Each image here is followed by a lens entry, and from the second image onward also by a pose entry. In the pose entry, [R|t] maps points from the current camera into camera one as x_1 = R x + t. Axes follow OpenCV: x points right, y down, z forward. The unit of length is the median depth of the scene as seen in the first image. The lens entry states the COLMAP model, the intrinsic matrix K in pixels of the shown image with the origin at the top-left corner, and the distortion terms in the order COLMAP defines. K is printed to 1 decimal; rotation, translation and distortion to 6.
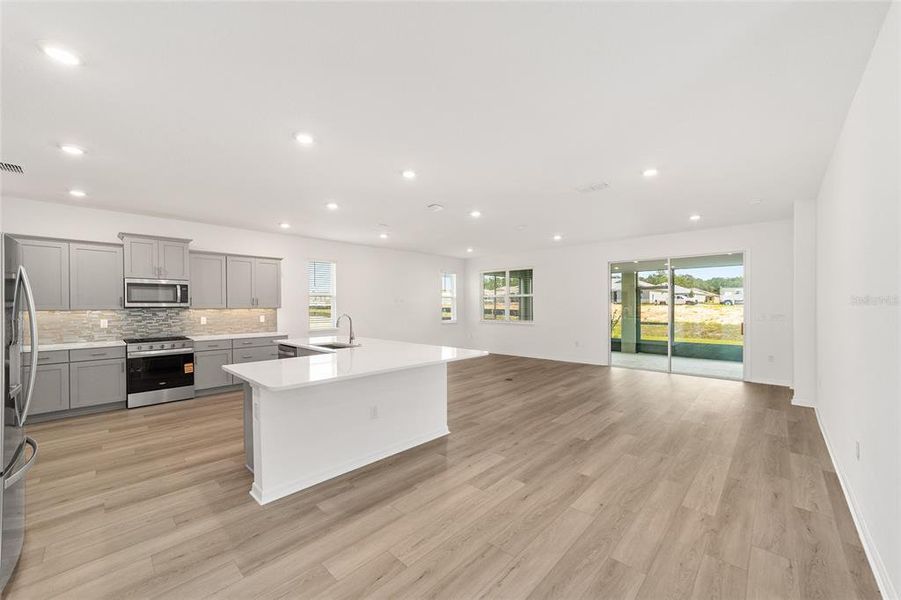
lens RADIAL K [[346.1, 0, 442.8], [0, 346.1, 307.2], [0, 0, 1]] dist [-0.008964, 0.001943]
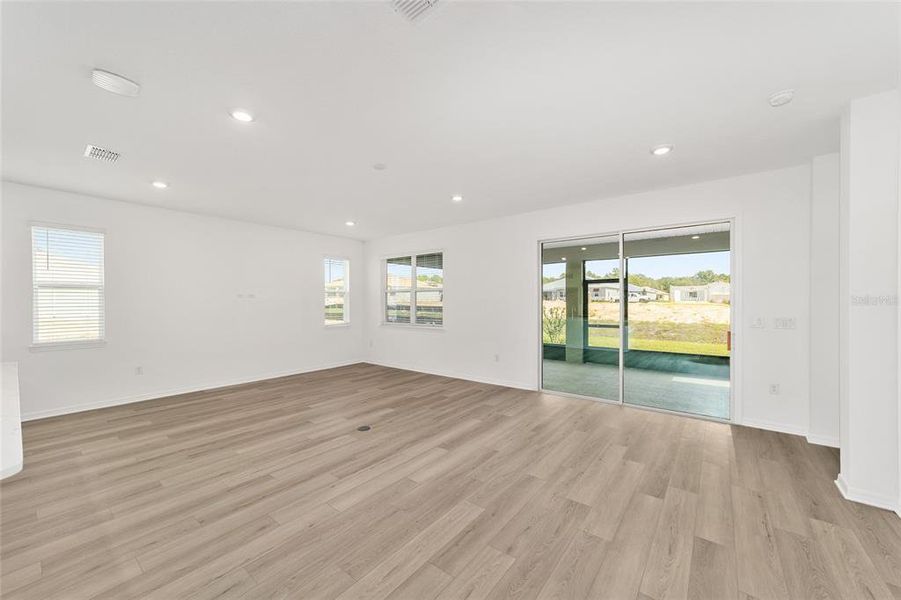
lens RADIAL K [[346.1, 0, 446.5], [0, 346.1, 298.5], [0, 0, 1]] dist [-0.008964, 0.001943]
pose [[0.994354, 0.003365, 0.106058, 0.183126], [-0.001485, 0.999840, -0.017802, -0.001245], [-0.106101, 0.017544, 0.994201, 0.270153]]
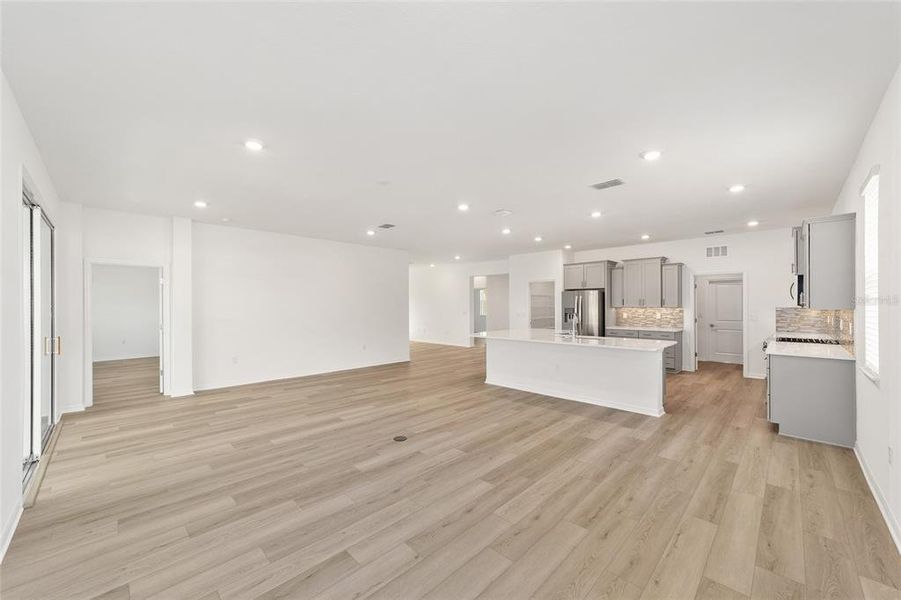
lens RADIAL K [[346.1, 0, 445.0], [0, 346.1, 303.1], [0, 0, 1]] dist [-0.008964, 0.001943]
pose [[-0.999905, 0.007291, 0.011666, 0.075837], [0.007277, 0.999973, -0.001229, -0.006838], [-0.011674, -0.001144, -0.999931, 1.062015]]
